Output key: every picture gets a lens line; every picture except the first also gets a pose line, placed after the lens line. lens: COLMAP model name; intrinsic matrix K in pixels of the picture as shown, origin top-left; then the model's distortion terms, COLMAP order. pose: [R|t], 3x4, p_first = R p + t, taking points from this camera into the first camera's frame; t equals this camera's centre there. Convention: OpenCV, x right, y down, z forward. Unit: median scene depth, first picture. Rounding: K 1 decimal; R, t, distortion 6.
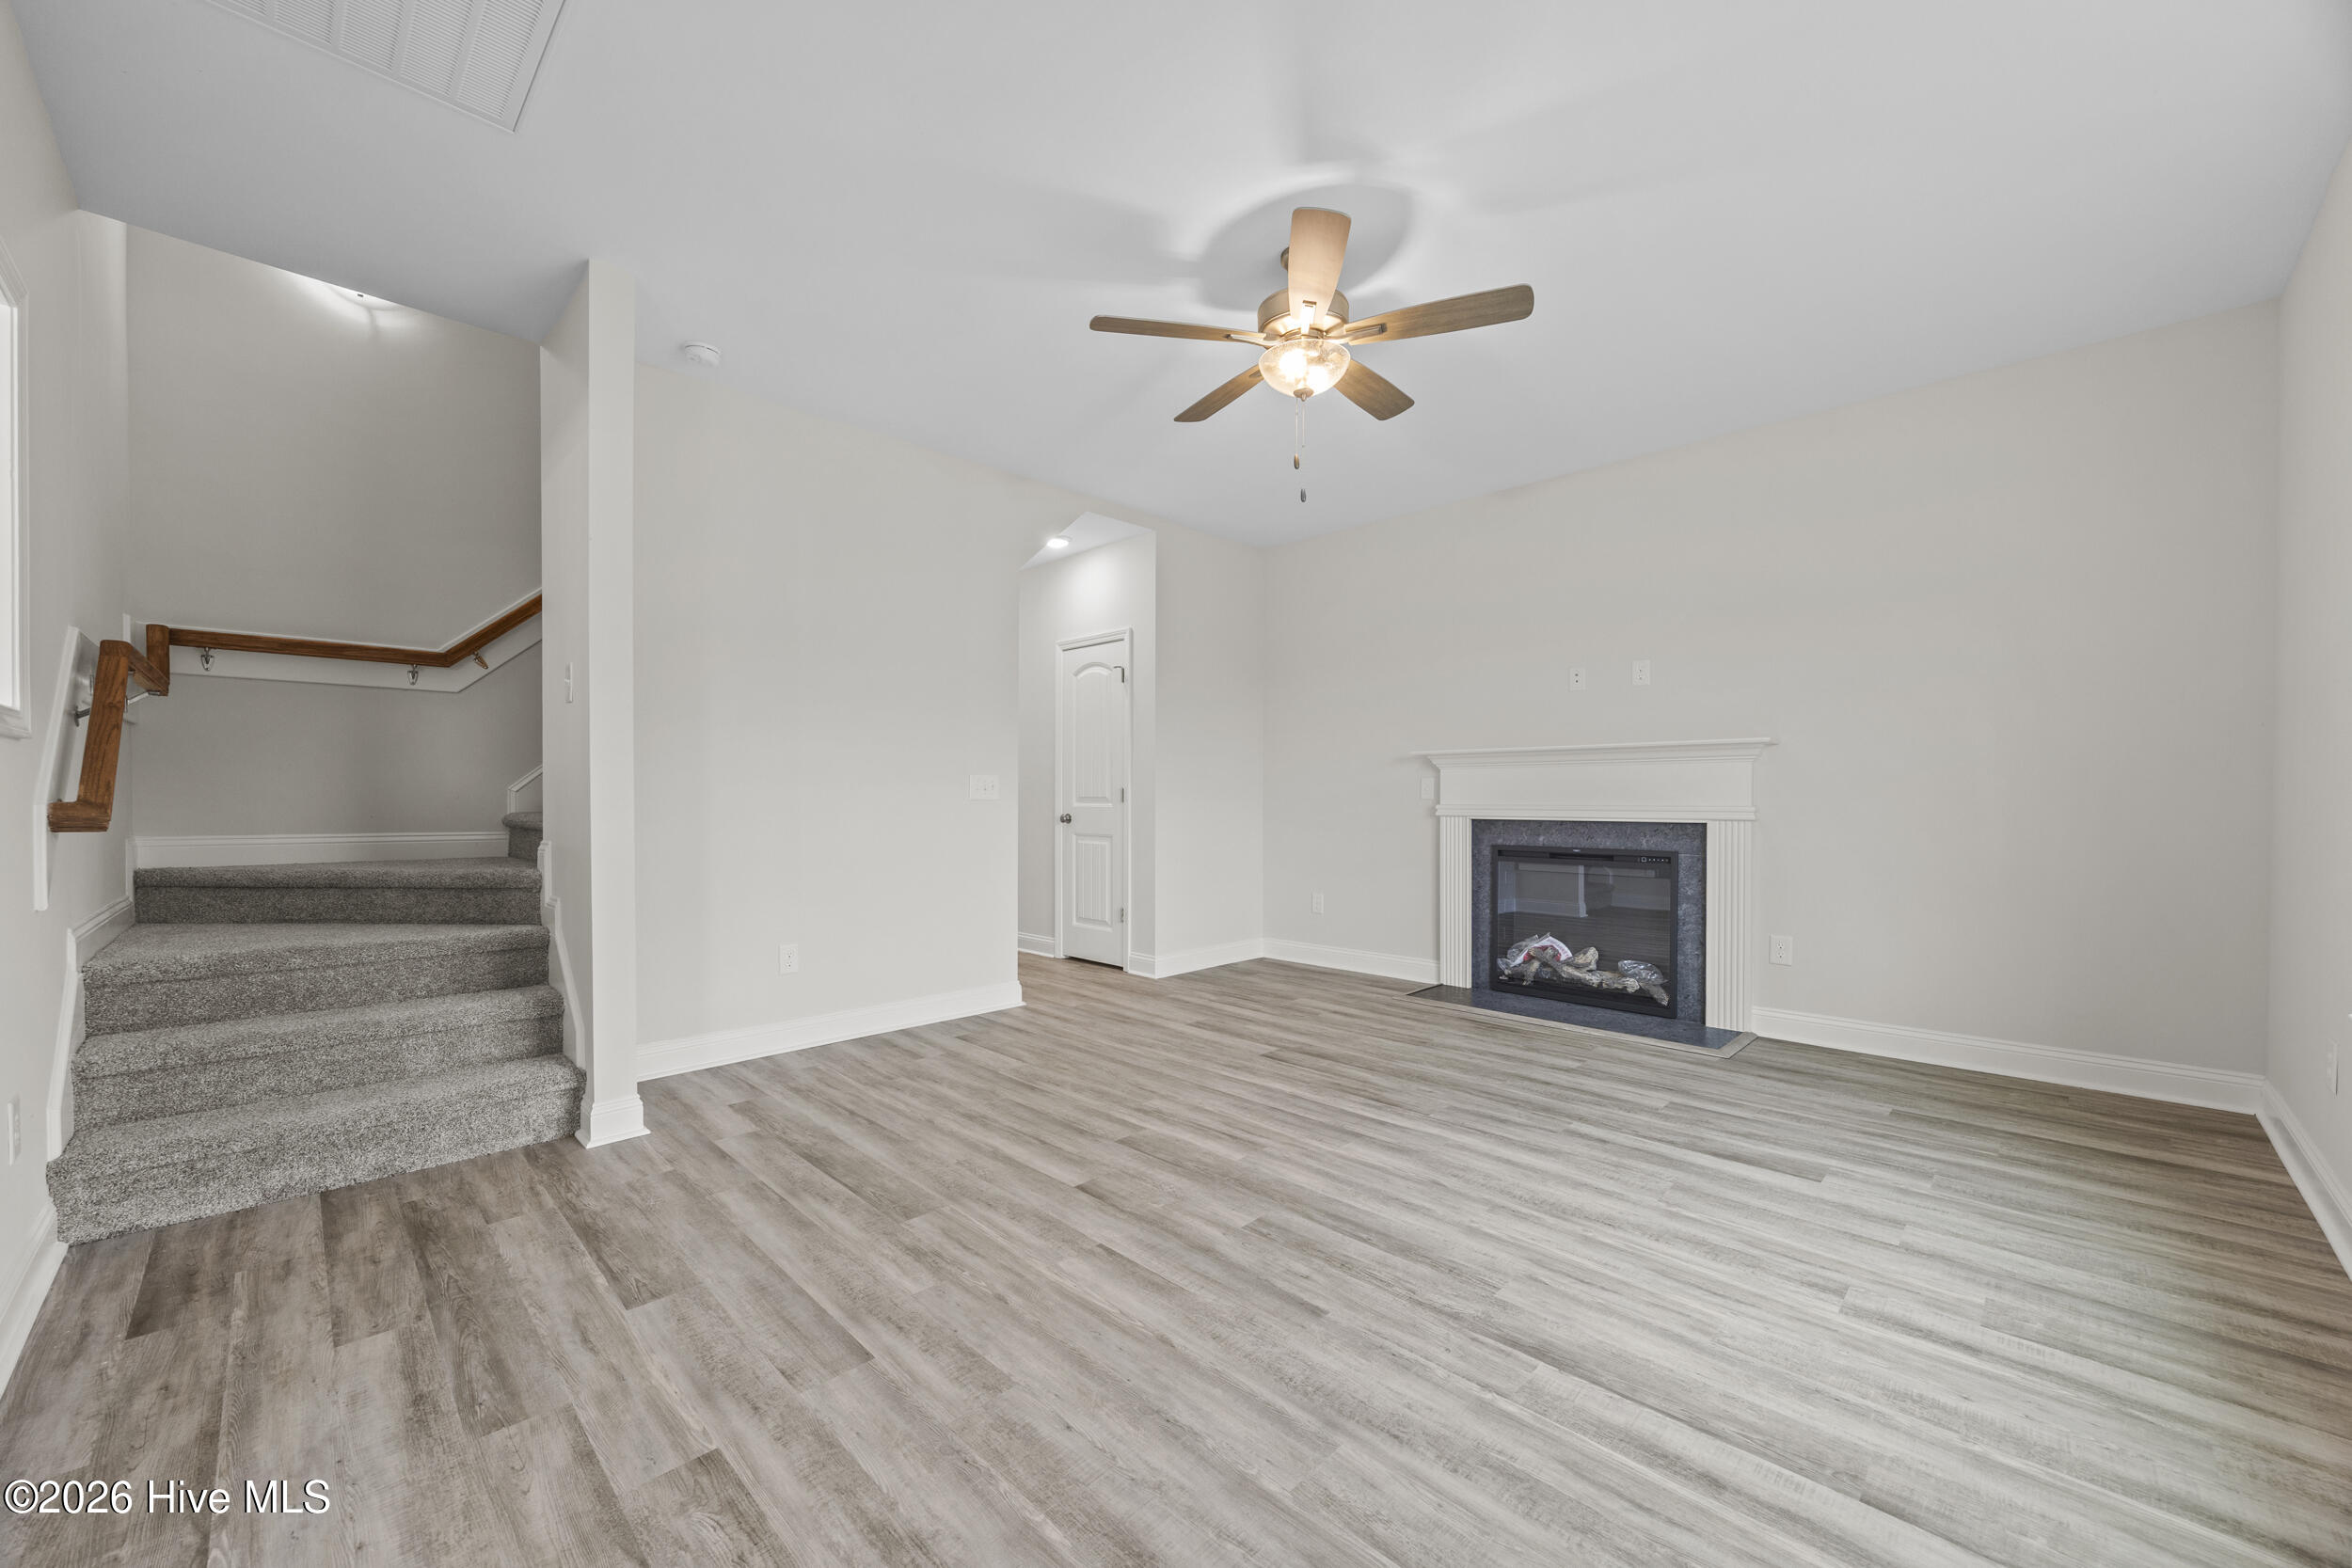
lens RADIAL K [[890.4, 0, 1168.4], [0, 890.4, 787.0], [0, 0, 1]] dist [-0.003490, 0.000430]
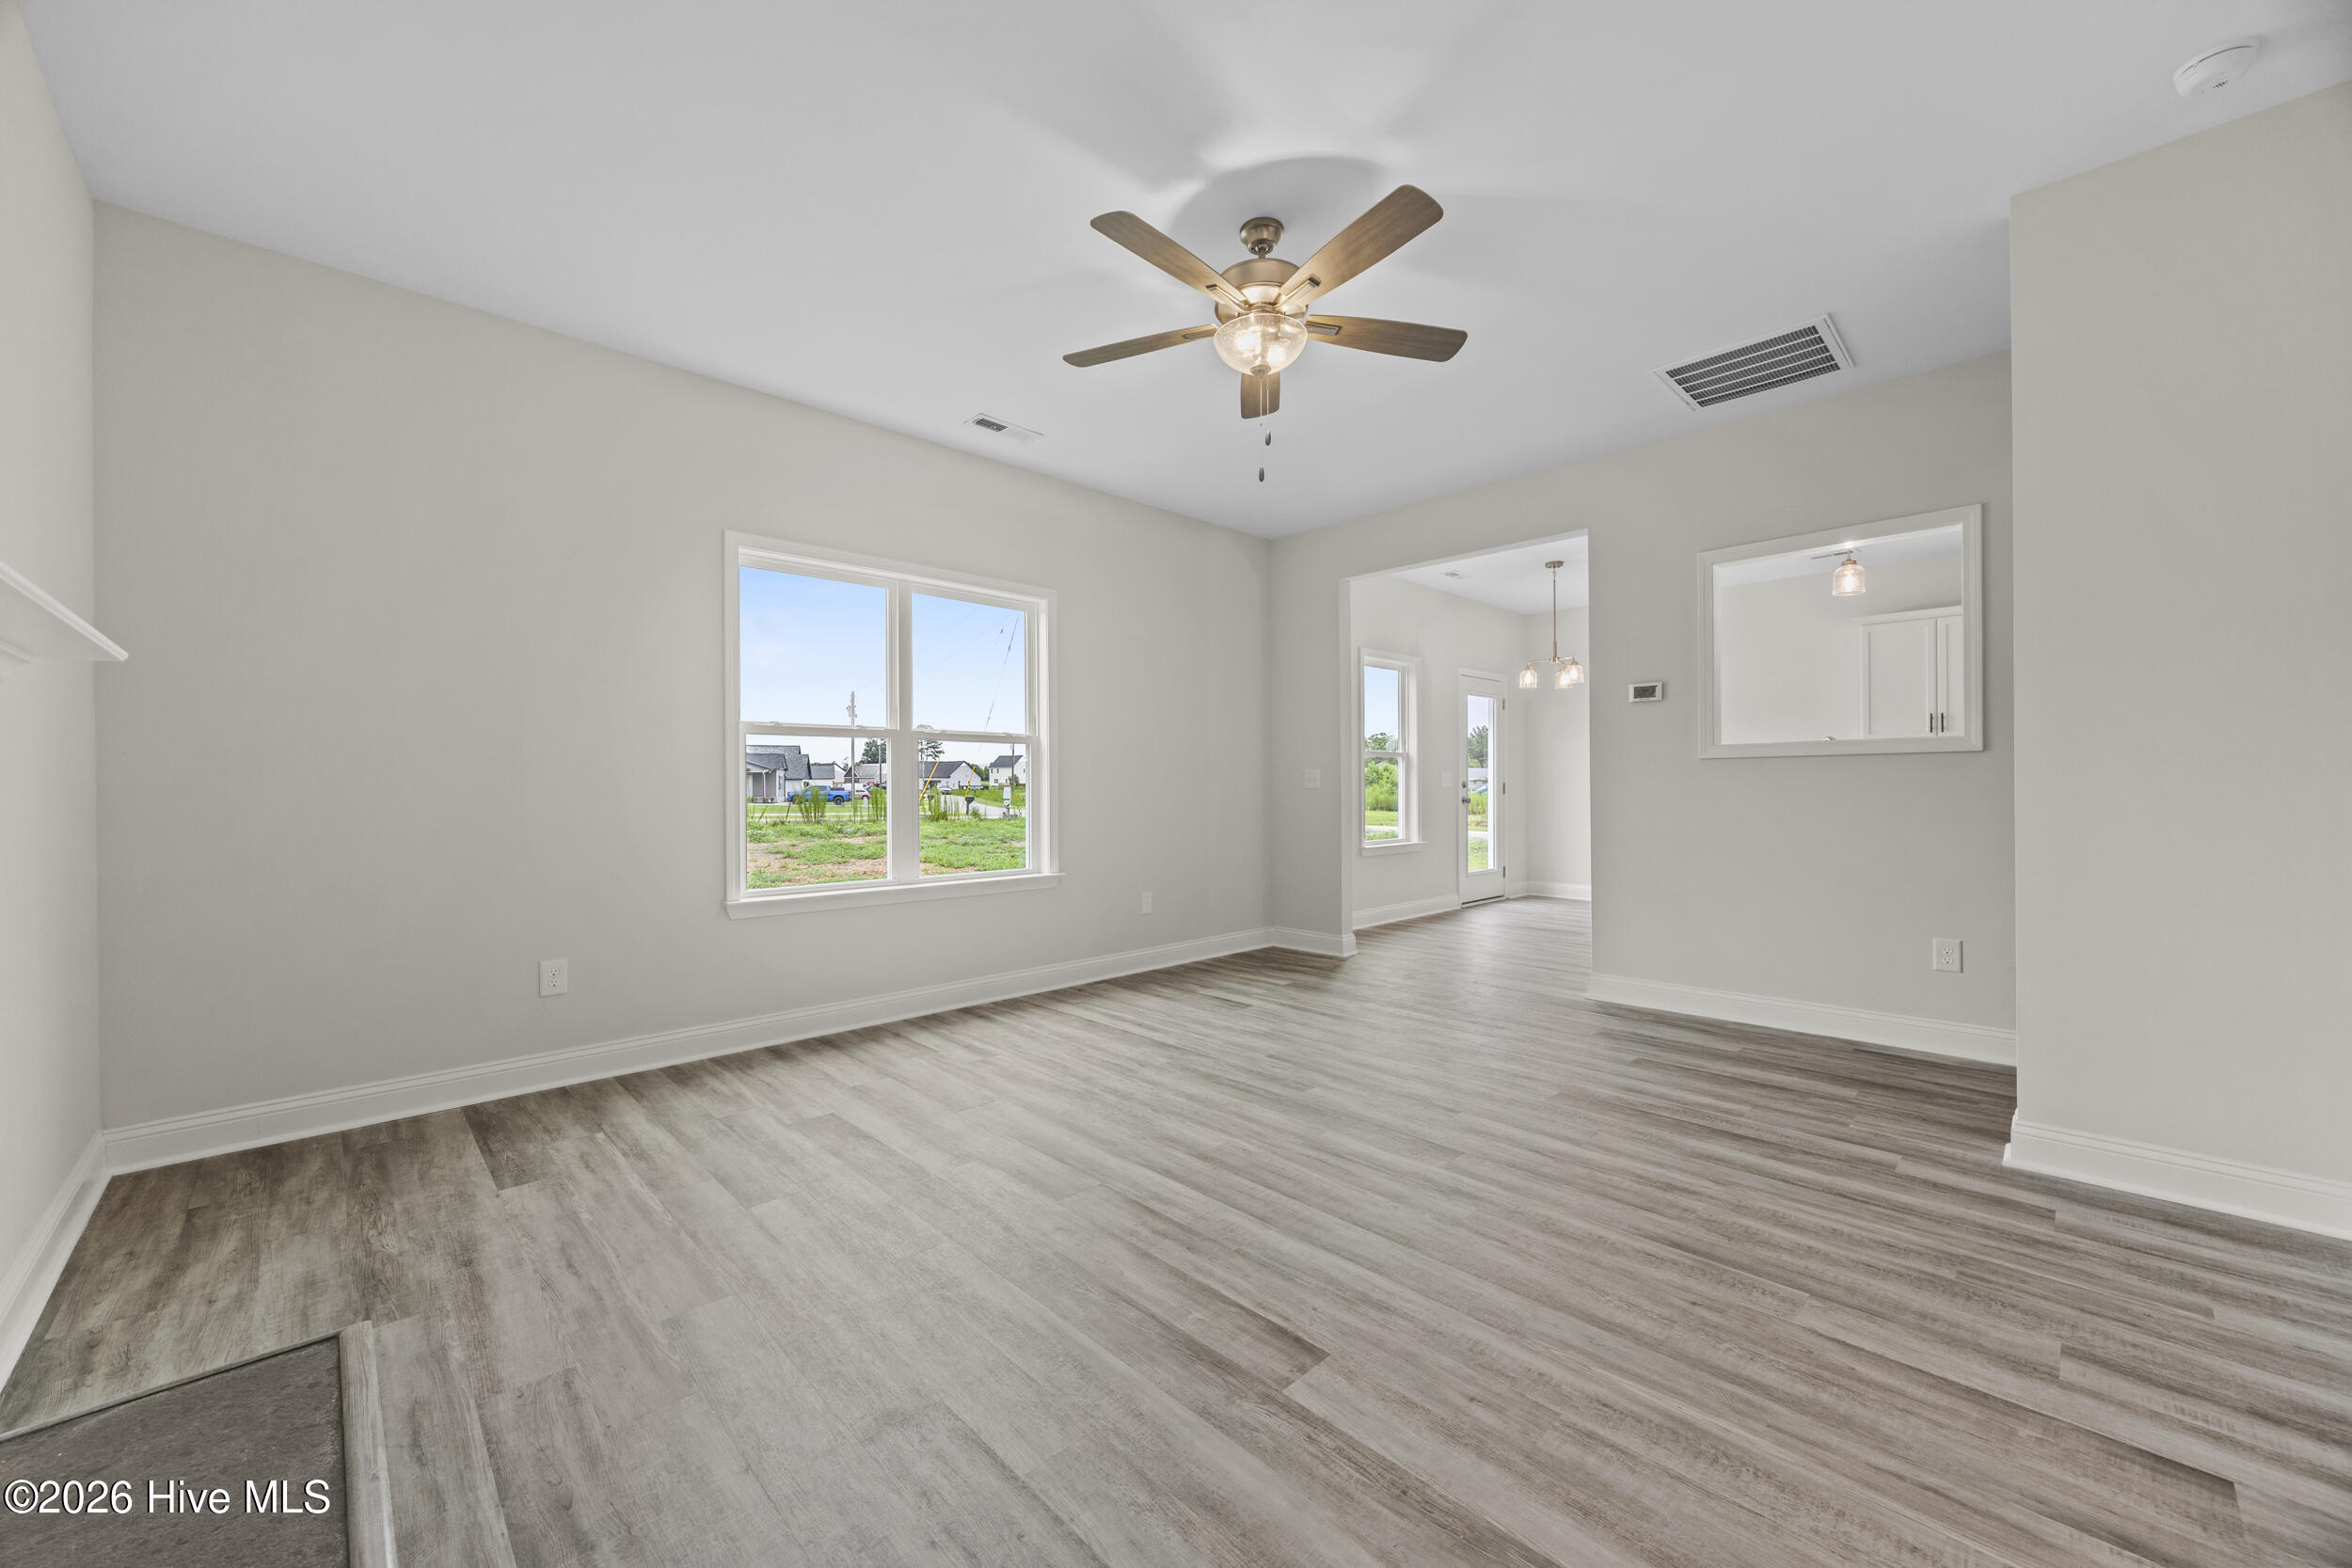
lens RADIAL K [[890.4, 0, 1168.4], [0, 890.4, 787.0], [0, 0, 1]] dist [-0.003490, 0.000430]
pose [[-0.999828, 0.006180, 0.017462, 0.261106], [0.005971, 0.999911, -0.011965, 0.025314], [-0.017534, -0.011858, -0.999776, 2.190535]]
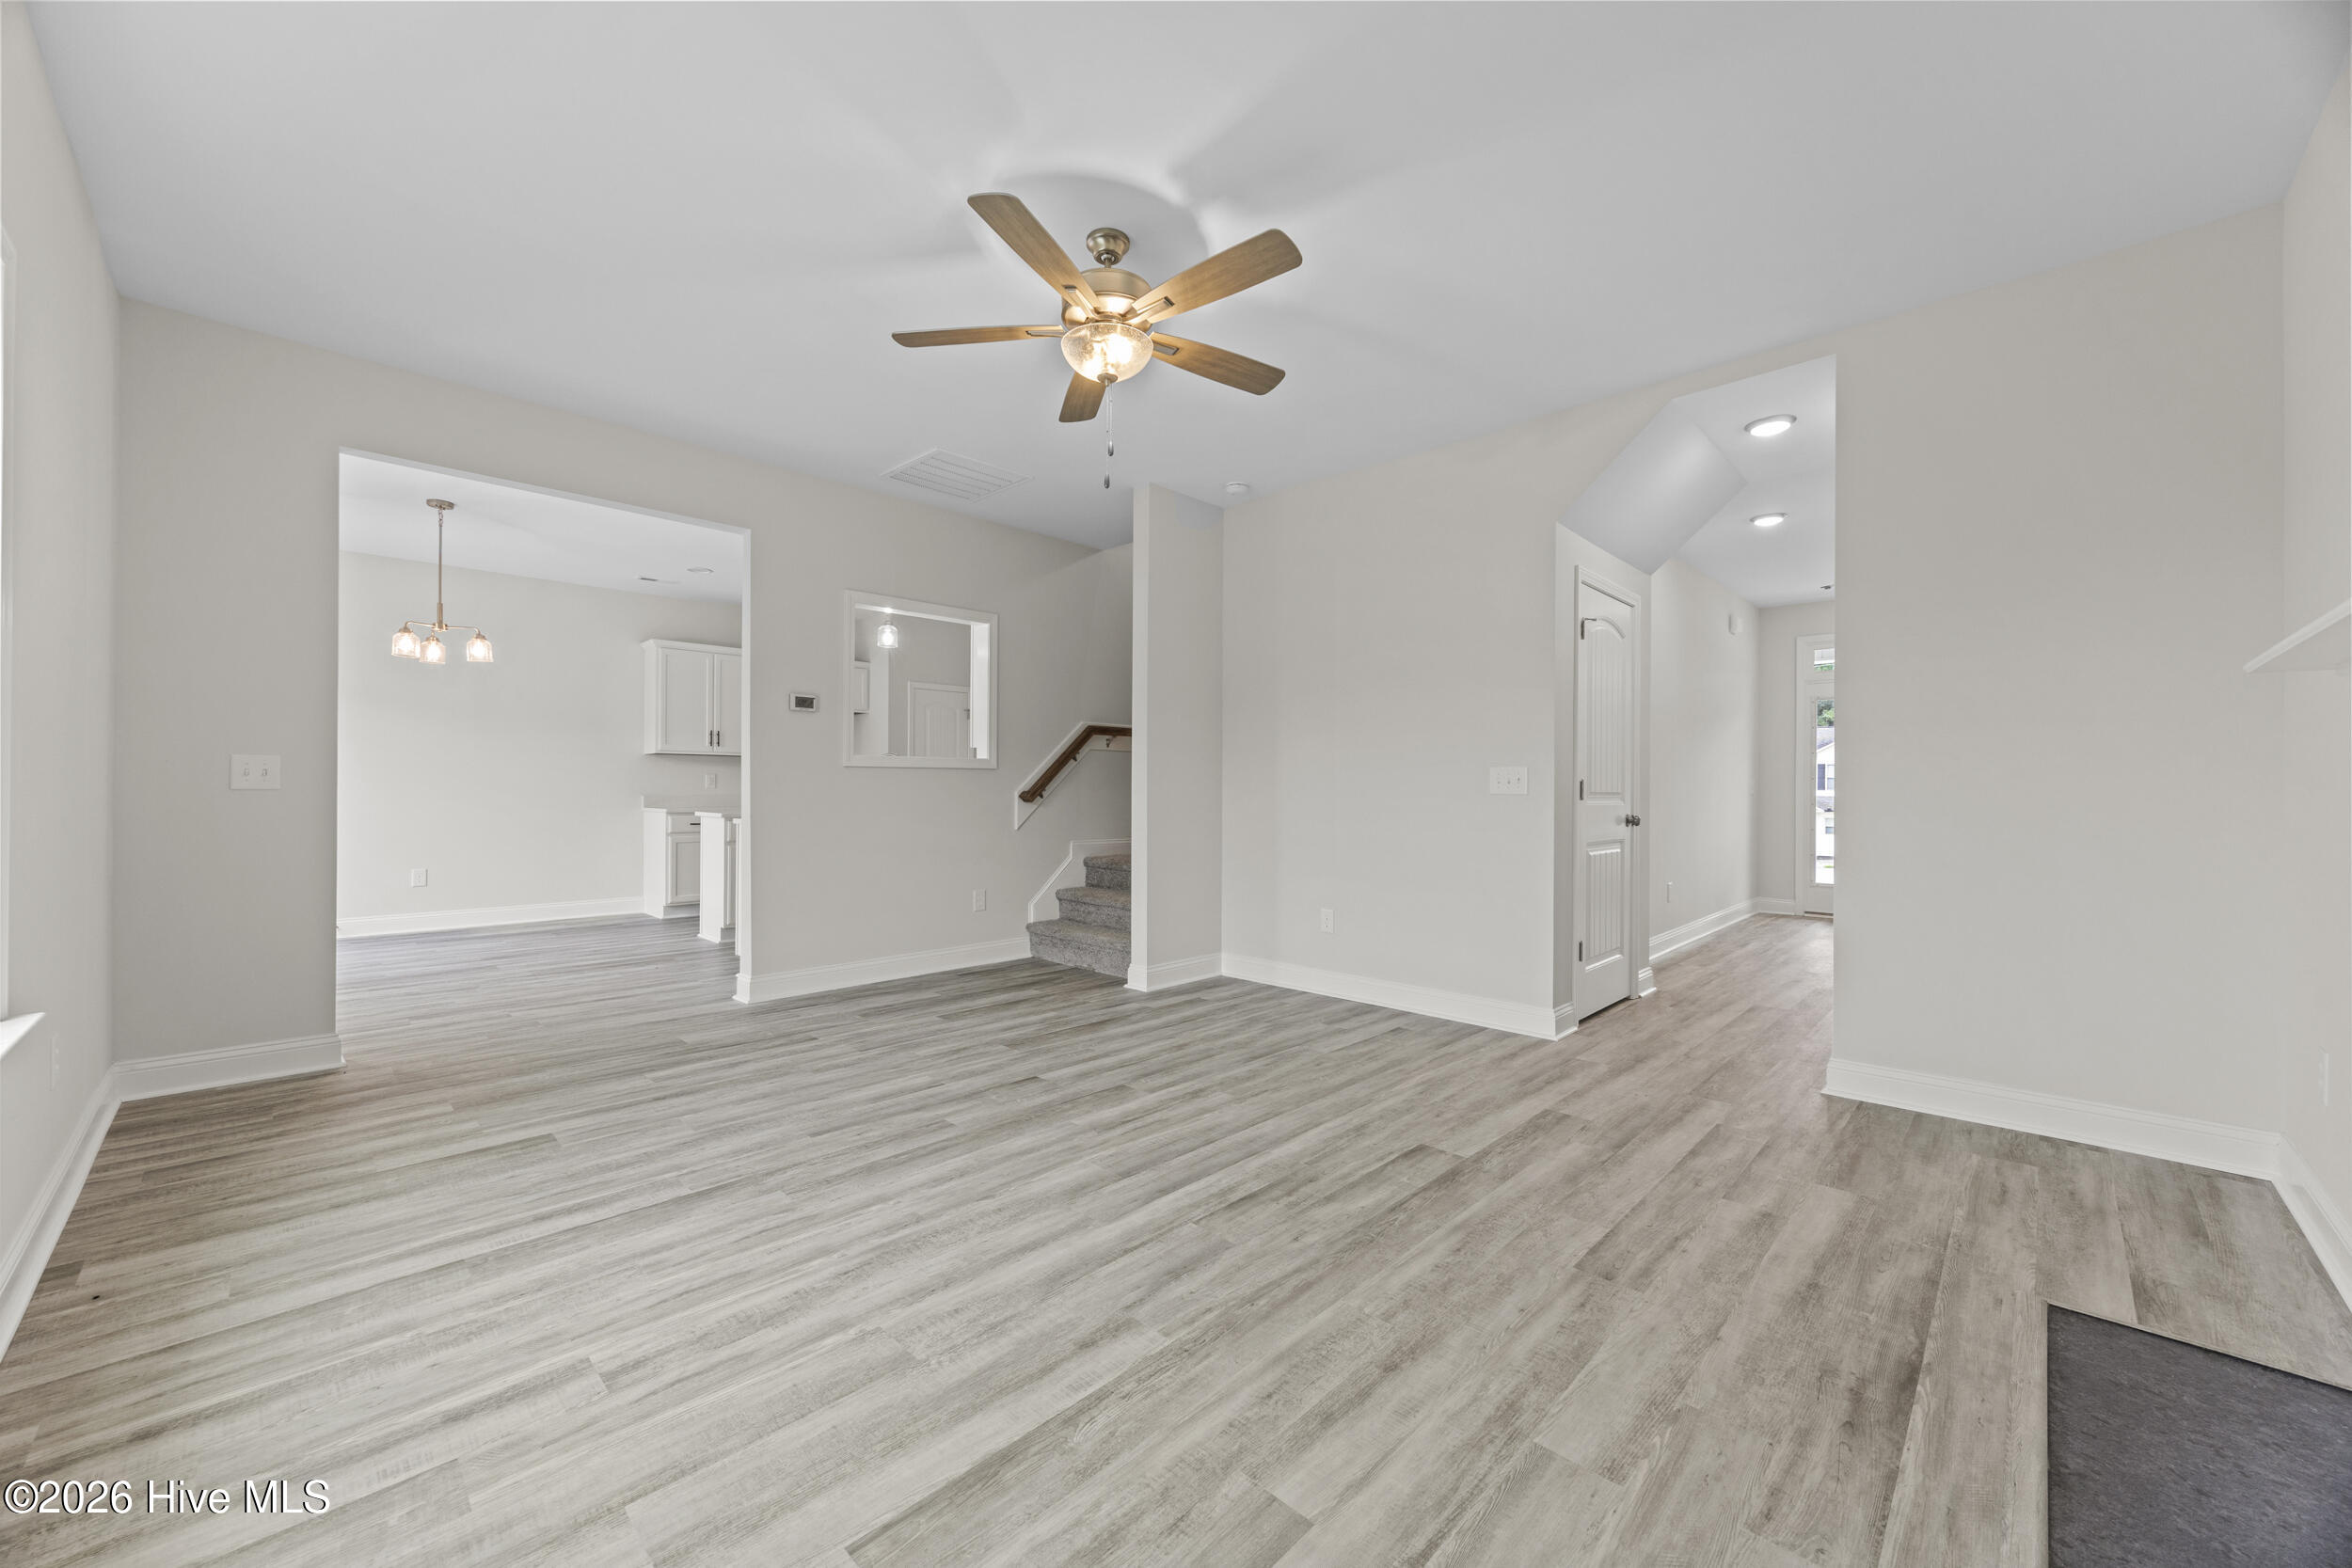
lens RADIAL K [[890.4, 0, 1168.4], [0, 890.4, 787.0], [0, 0, 1]] dist [-0.003490, 0.000430]
pose [[0.011244, -0.002582, -0.999933, 1.243185], [0.008114, 0.999964, -0.002491, 0.014324], [0.999904, -0.008085, 0.011265, 1.182164]]
